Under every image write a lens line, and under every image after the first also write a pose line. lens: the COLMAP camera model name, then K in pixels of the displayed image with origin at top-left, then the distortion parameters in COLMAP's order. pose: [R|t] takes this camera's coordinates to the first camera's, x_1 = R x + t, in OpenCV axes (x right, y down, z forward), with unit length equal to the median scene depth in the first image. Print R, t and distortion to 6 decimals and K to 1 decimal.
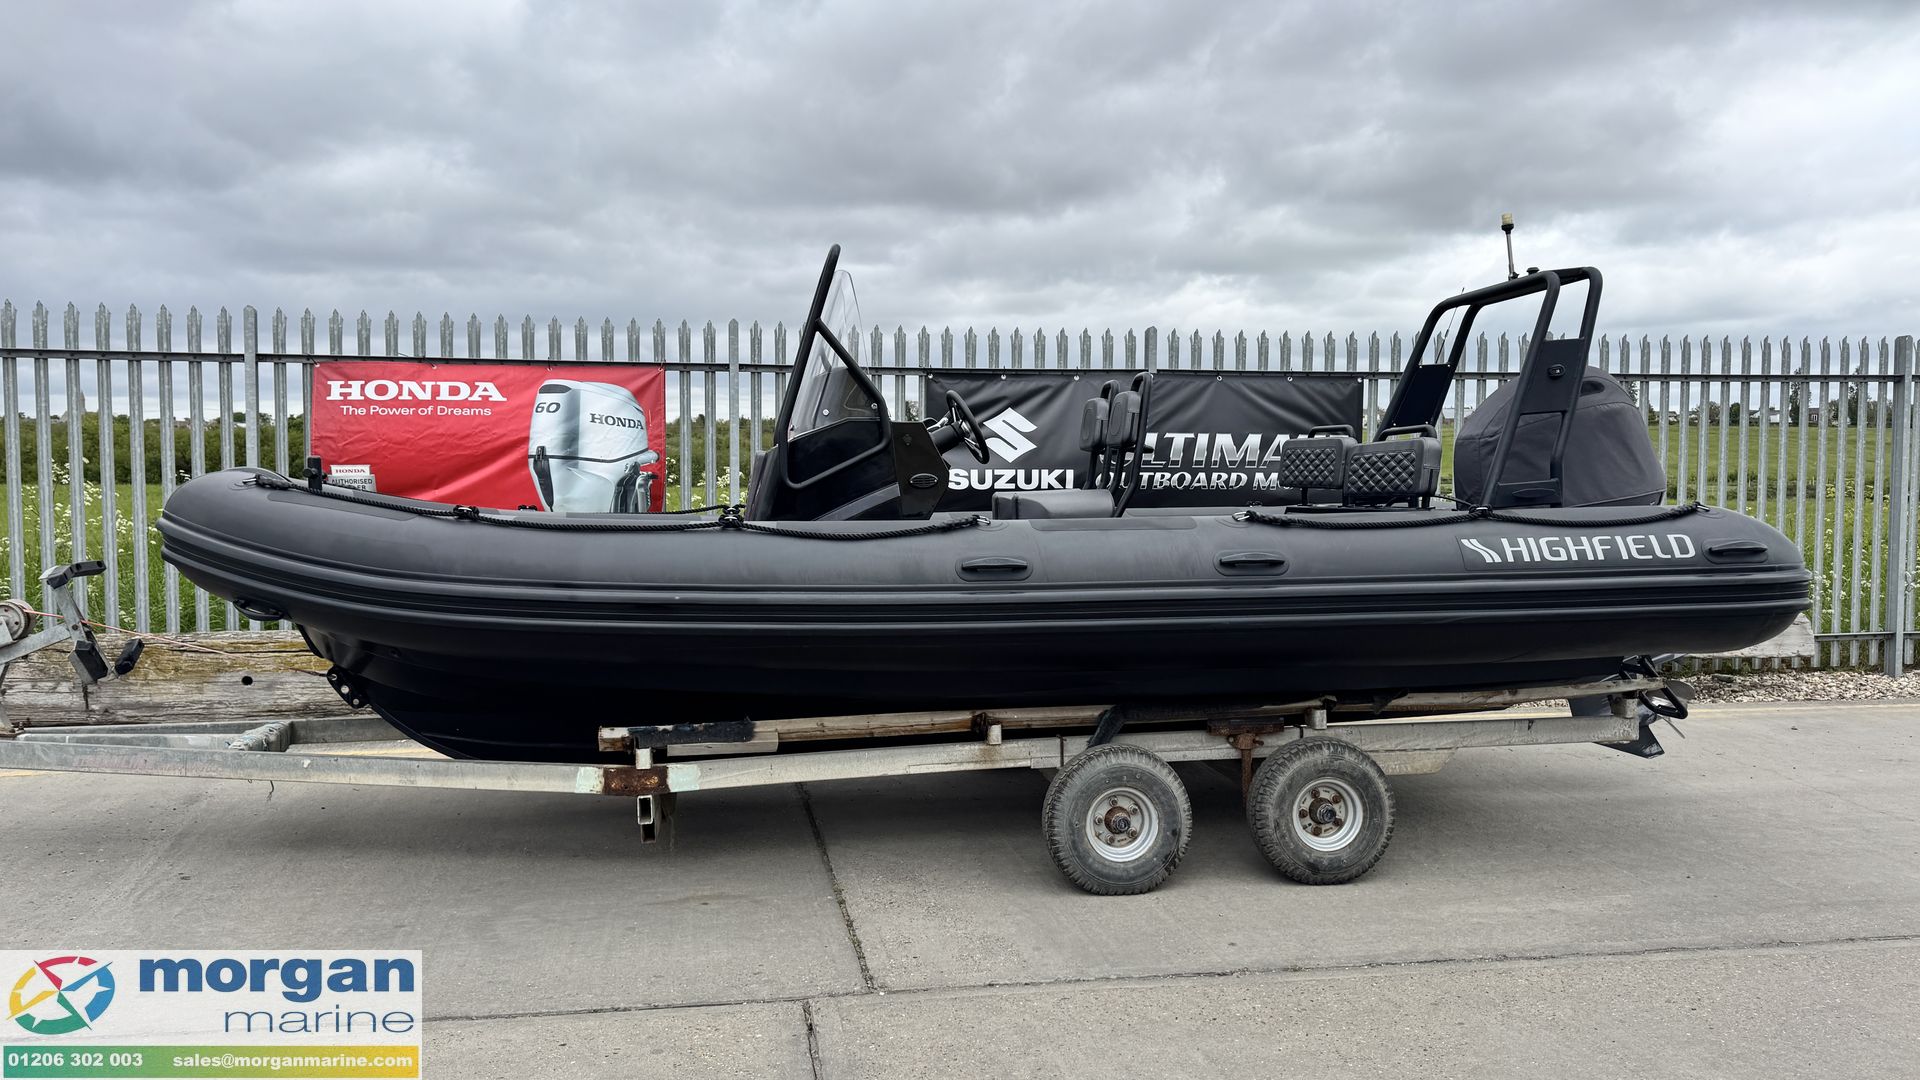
lens RADIAL K [[1348.0, 0, 955.7], [0, 1348.0, 544.0], [0, 0, 1]] dist [0.107251, -0.132099]
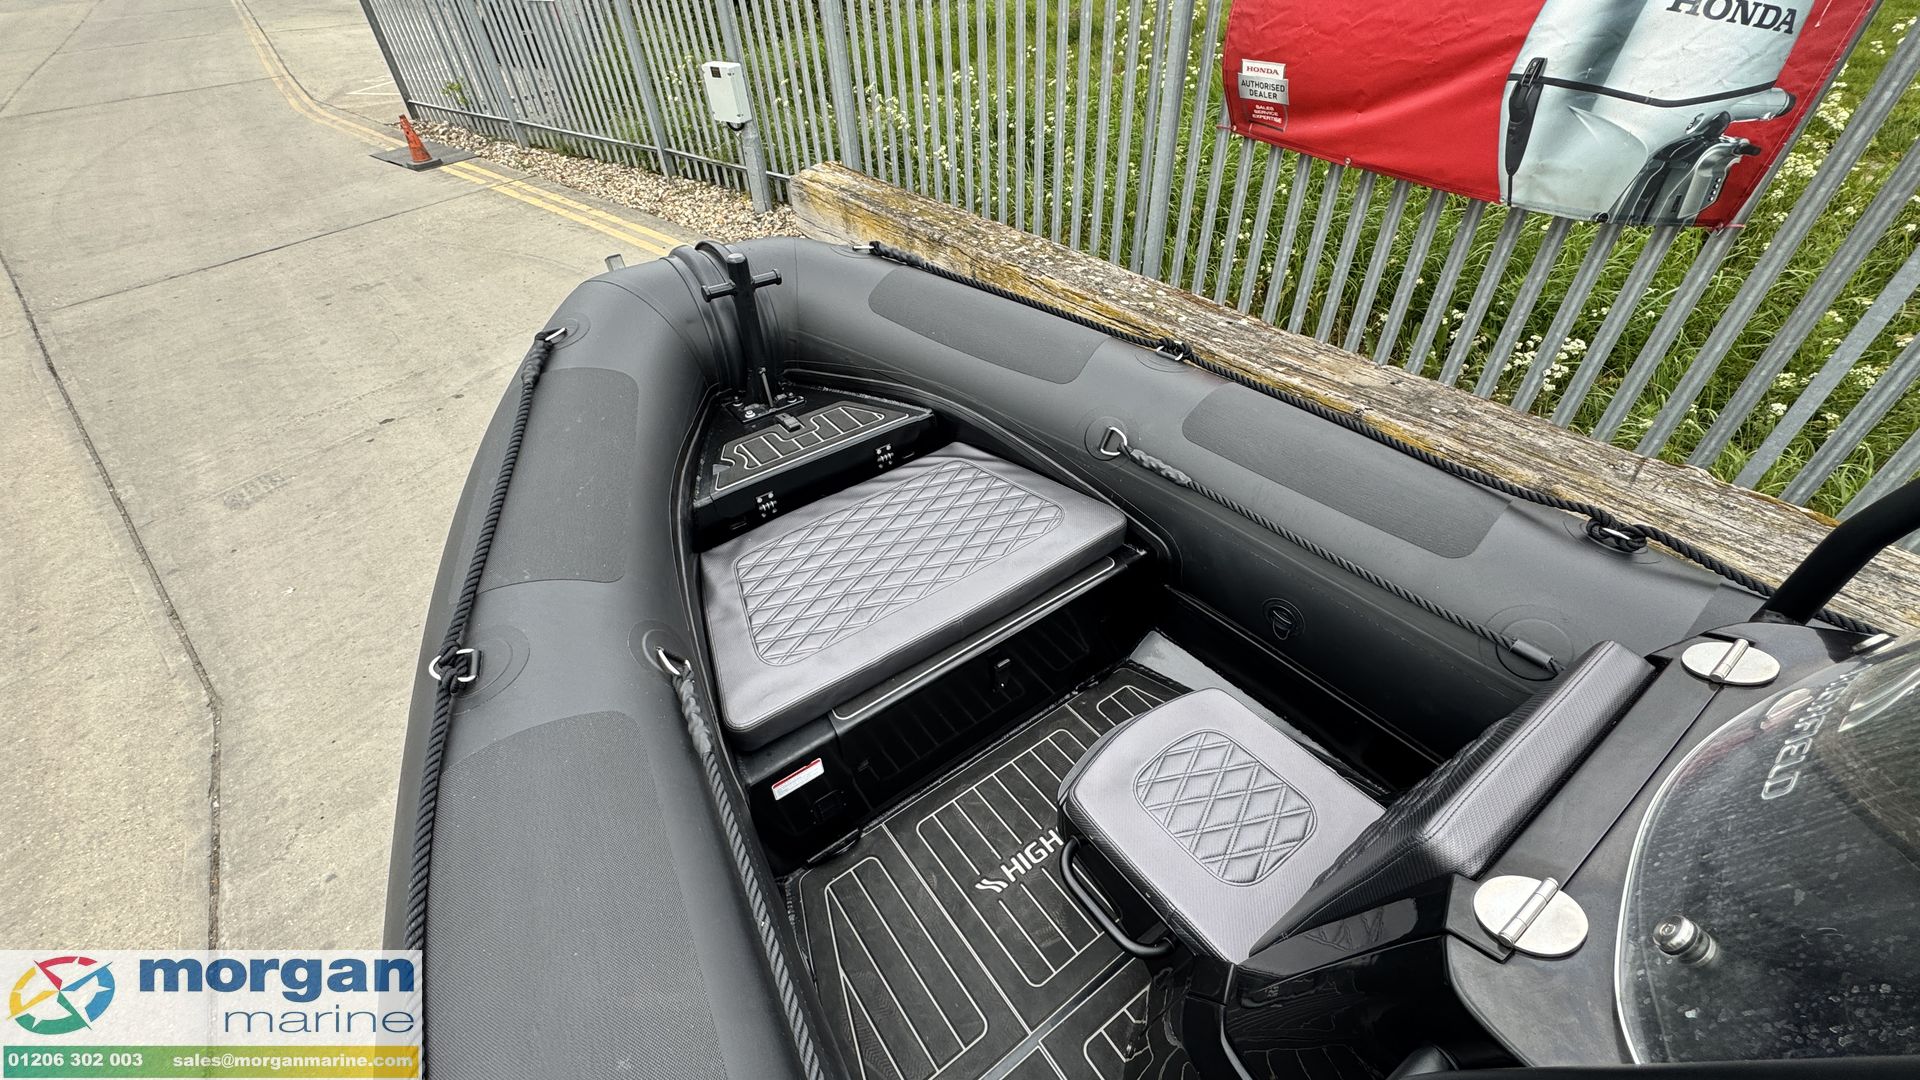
lens RADIAL K [[759.8, 0, 949.1], [0, 759.8, 544.7], [0, 0, 1]] dist [-0.005566, -0.000356]
pose [[0.439803, 0.581986, -0.684007, -0.075708], [0.003425, 0.760528, 0.649296, -0.114072], [0.898088, -0.287905, 0.332489, 0.575814]]
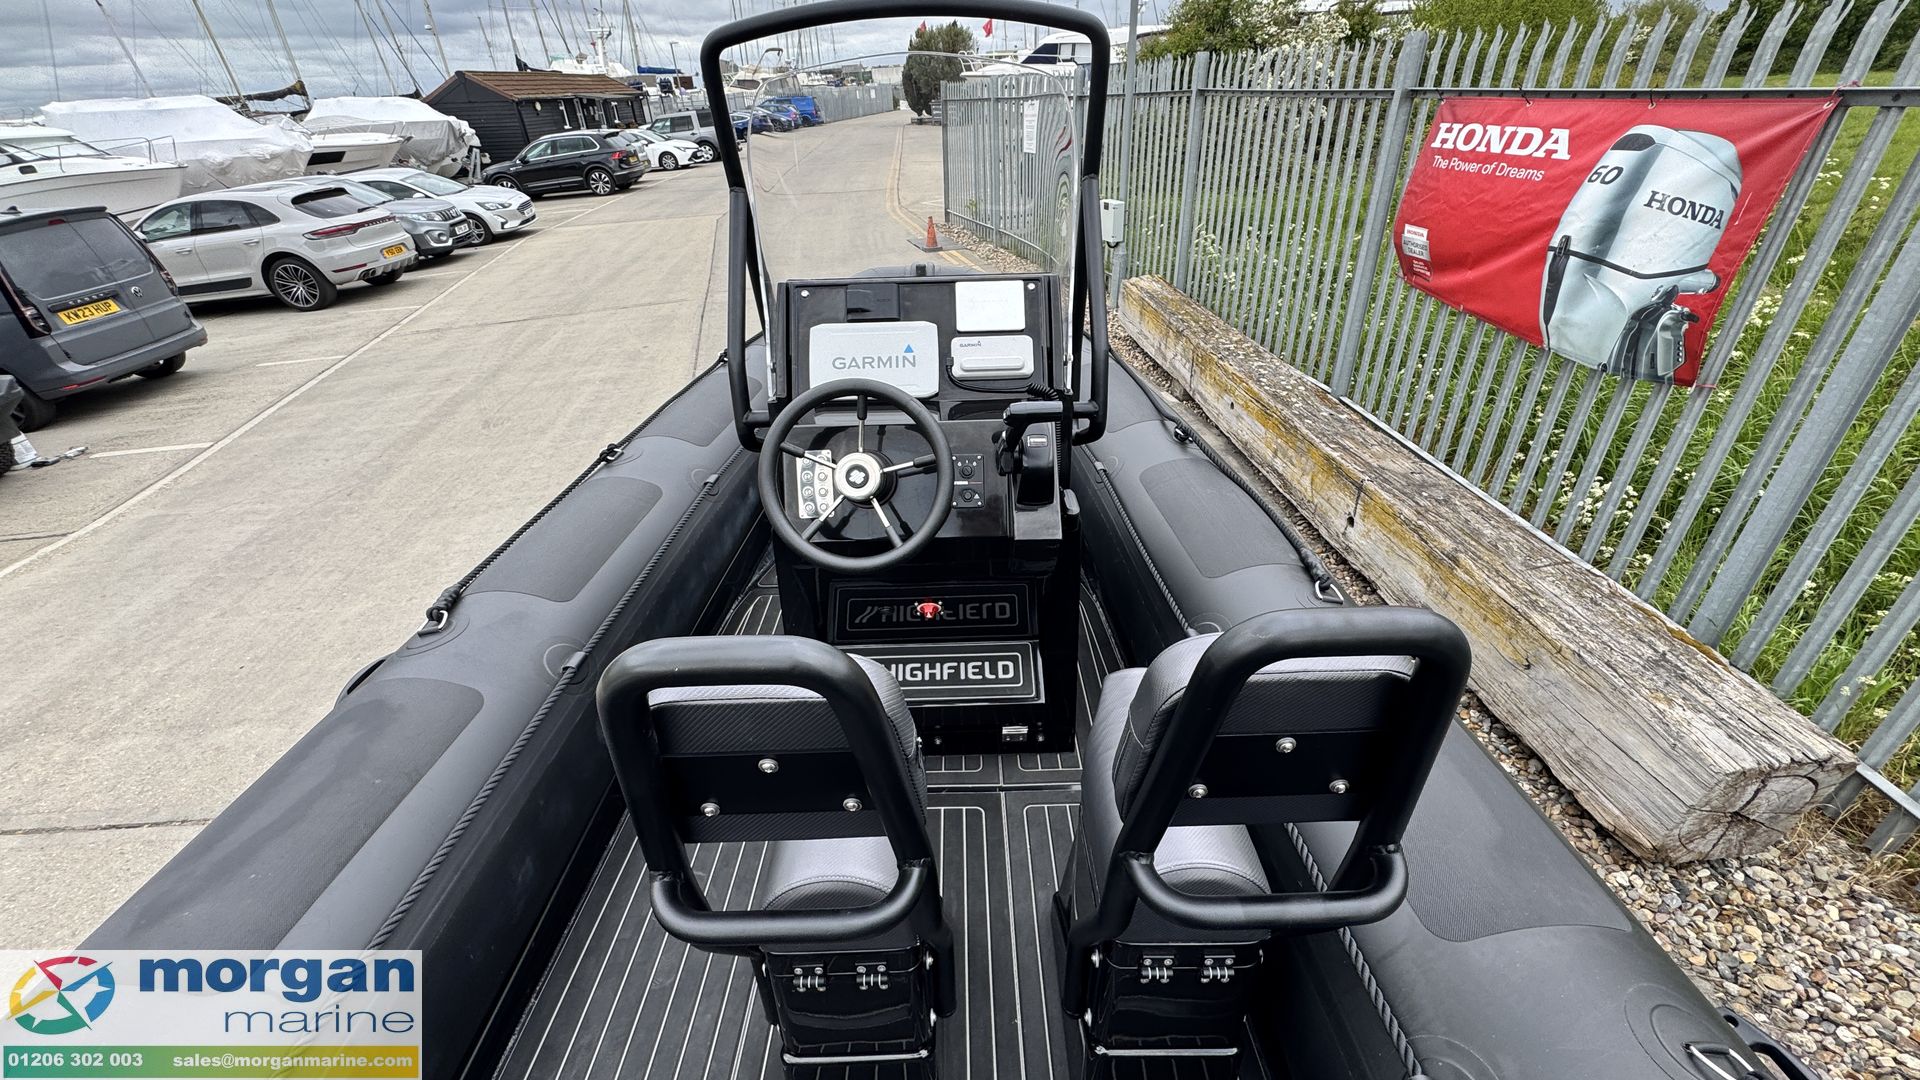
lens RADIAL K [[765.2, 0, 965.3], [0, 765.2, 544.1], [0, 0, 1]] dist [-0.001777, -0.000221]
pose [[-0.146913, 0.511832, -0.846430, 0.146916], [-0.011684, 0.854758, 0.518896, -0.127752], [0.989080, 0.086123, -0.119595, 0.701335]]
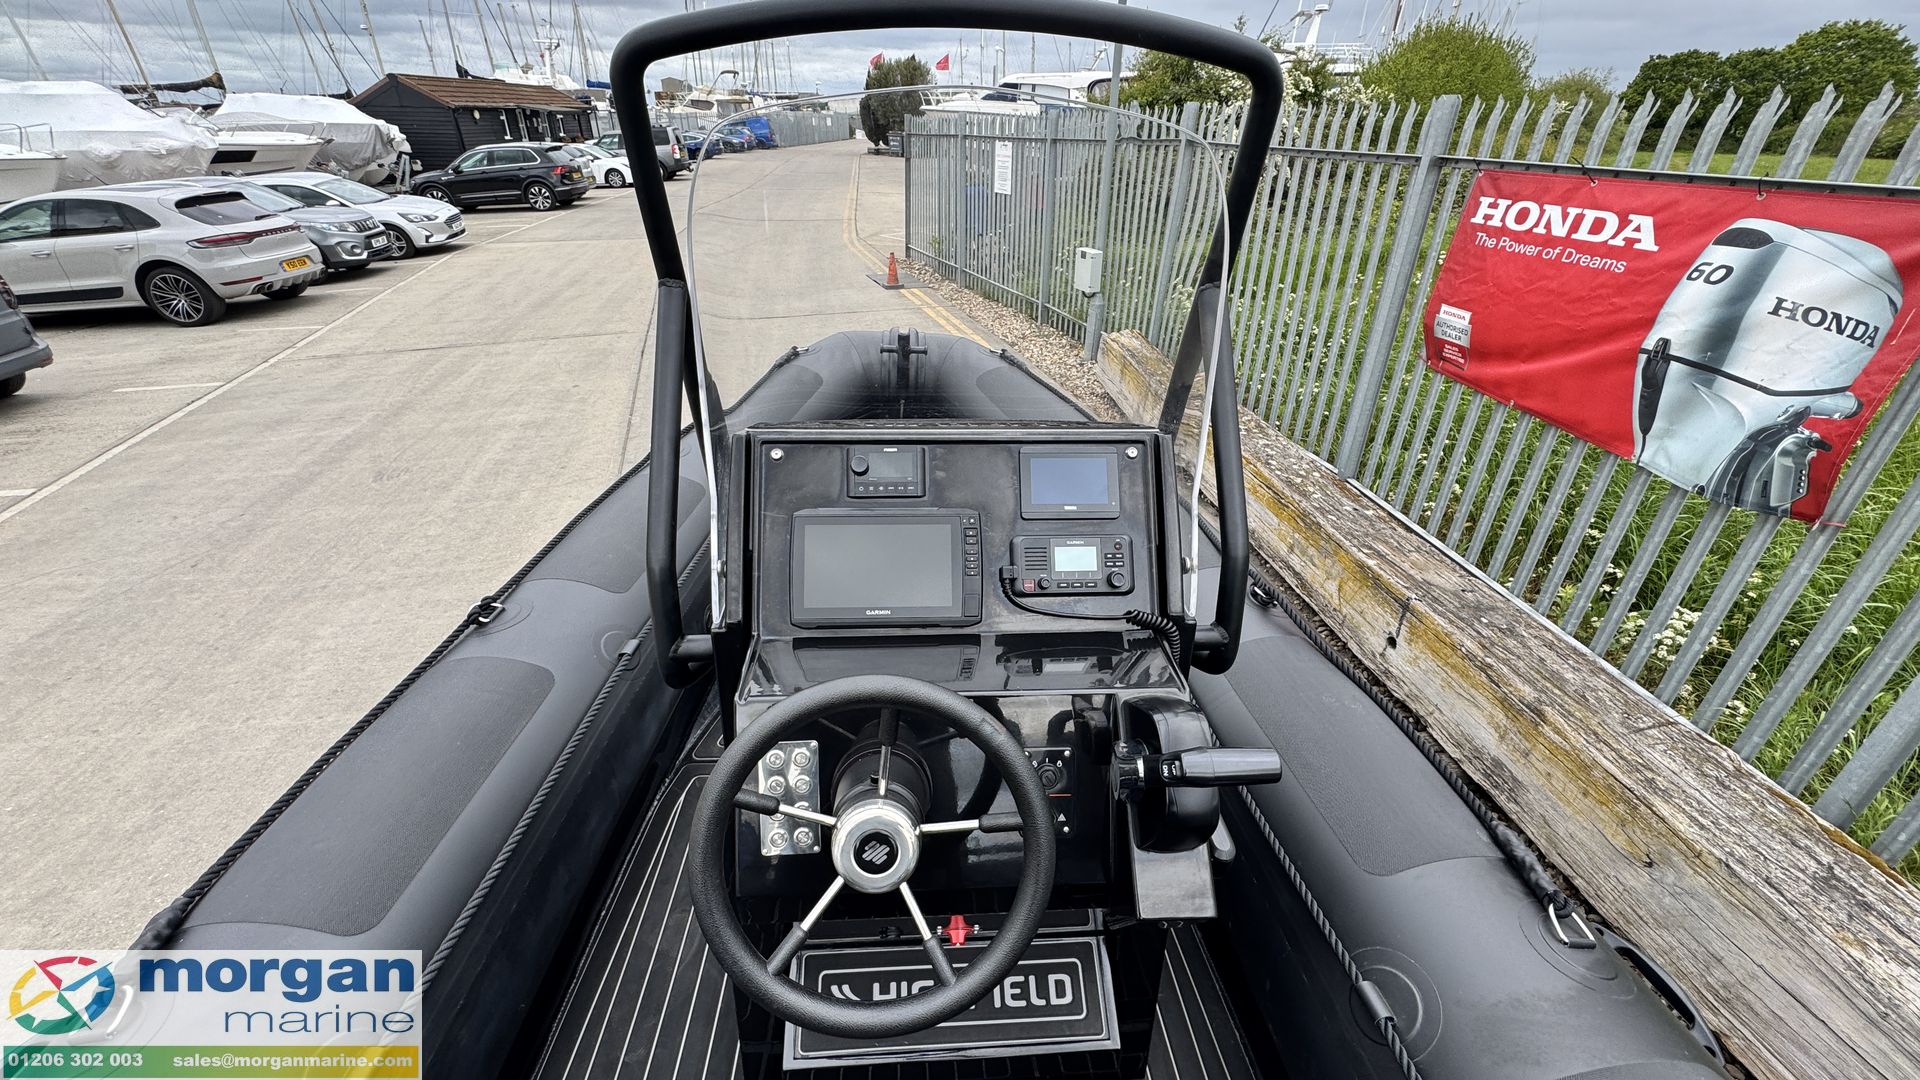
lens RADIAL K [[766.5, 0, 965.3], [0, 766.5, 542.8], [0, 0, 1]] dist [-0.003117, 0.000235]
pose [[-0.095624, 0.479450, -0.872344, 0.066197], [-0.062583, 0.871731, 0.485972, -0.129663], [0.993448, 0.101064, -0.053353, 0.669972]]
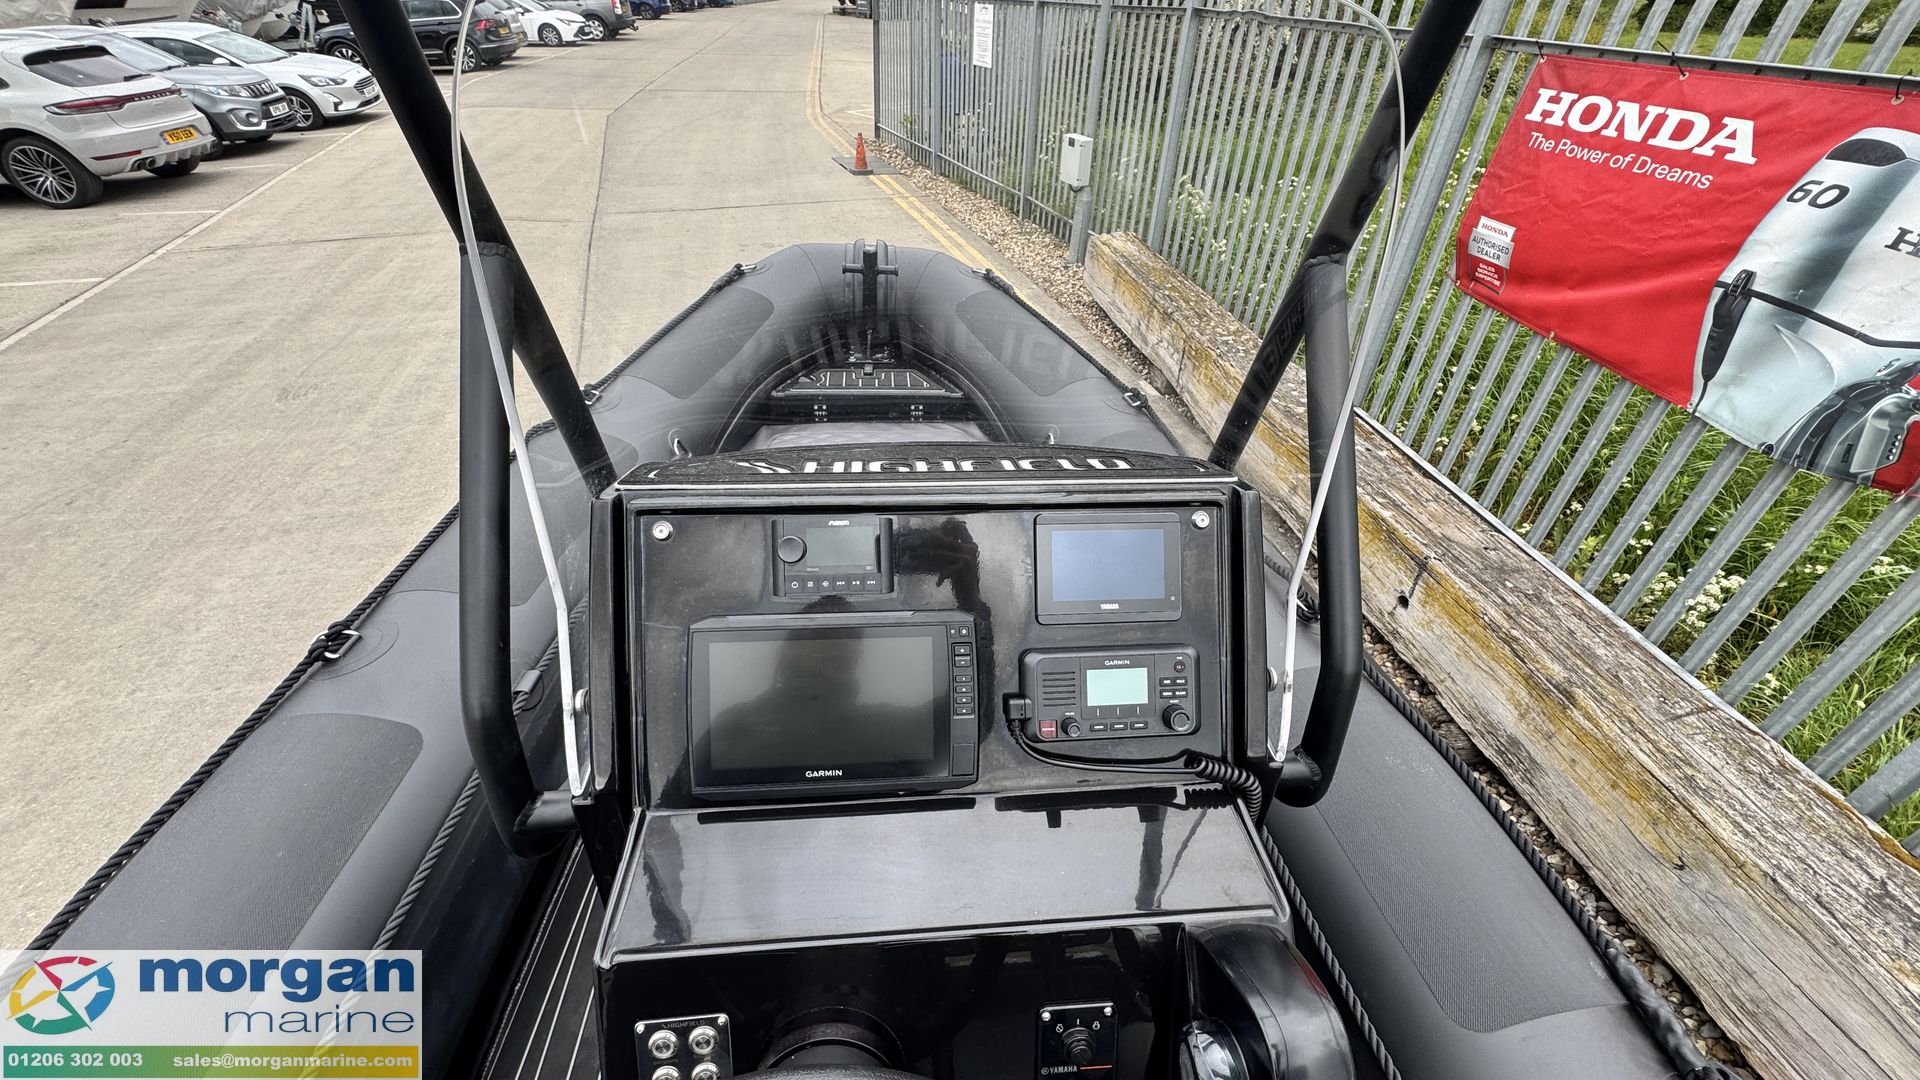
lens RADIAL K [[766.5, 0, 965.3], [0, 766.5, 542.8], [0, 0, 1]] dist [-0.003117, 0.000235]
pose [[-0.068127, 0.590480, -0.804171, 0.018239], [-0.082953, 0.799901, 0.594372, -0.129317], [0.994222, 0.107201, -0.005513, 0.663833]]
